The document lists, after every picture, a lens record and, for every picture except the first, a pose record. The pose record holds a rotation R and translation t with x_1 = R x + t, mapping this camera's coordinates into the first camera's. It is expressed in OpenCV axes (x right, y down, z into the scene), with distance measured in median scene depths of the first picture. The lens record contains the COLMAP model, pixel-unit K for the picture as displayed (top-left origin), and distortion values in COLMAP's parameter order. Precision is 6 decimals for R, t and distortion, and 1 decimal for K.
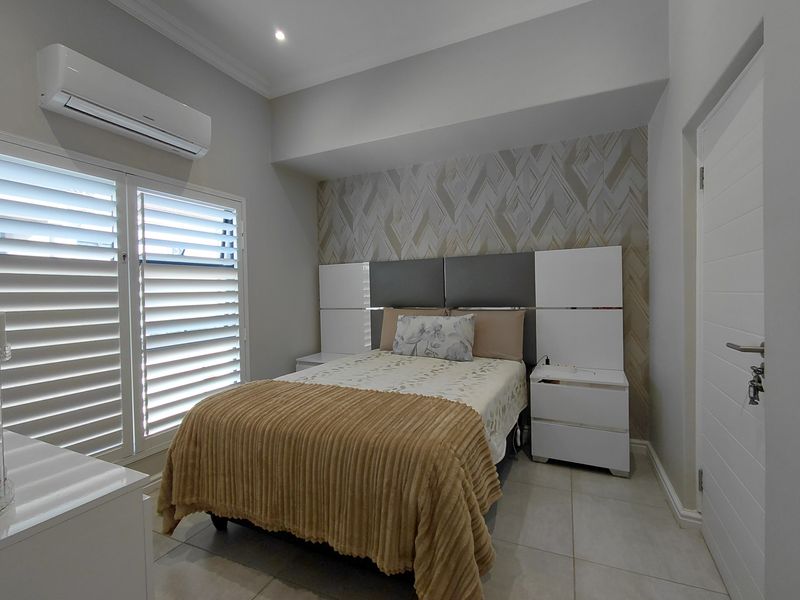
lens RADIAL K [[369.4, 0, 404.7], [0, 369.4, 298.1], [0, 0, 1]] dist [0.005107, -0.000821]
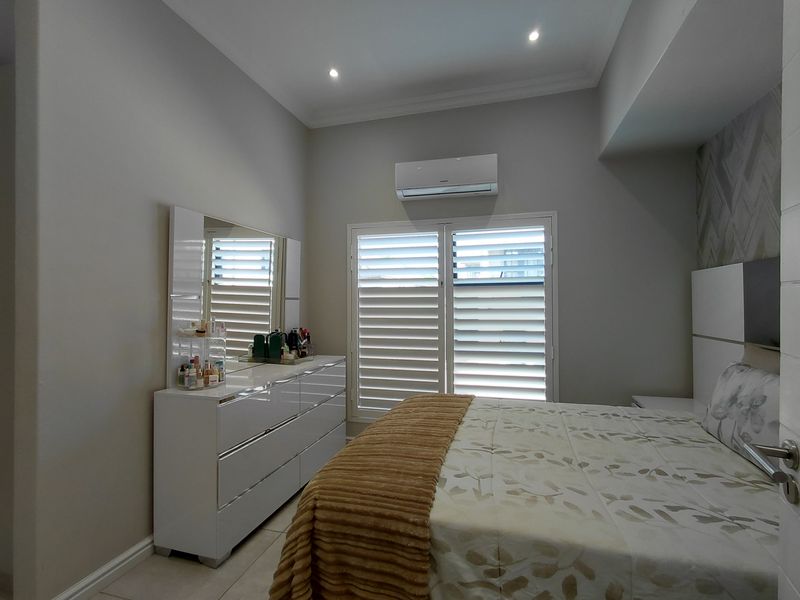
lens RADIAL K [[369.4, 0, 406.6], [0, 369.4, 298.5], [0, 0, 1]] dist [0.005107, -0.000821]
pose [[0.172274, 0.008009, -0.985016, 0.474234], [-0.016568, 0.999849, 0.005232, -0.044172], [0.984910, 0.015418, 0.172381, 0.479651]]
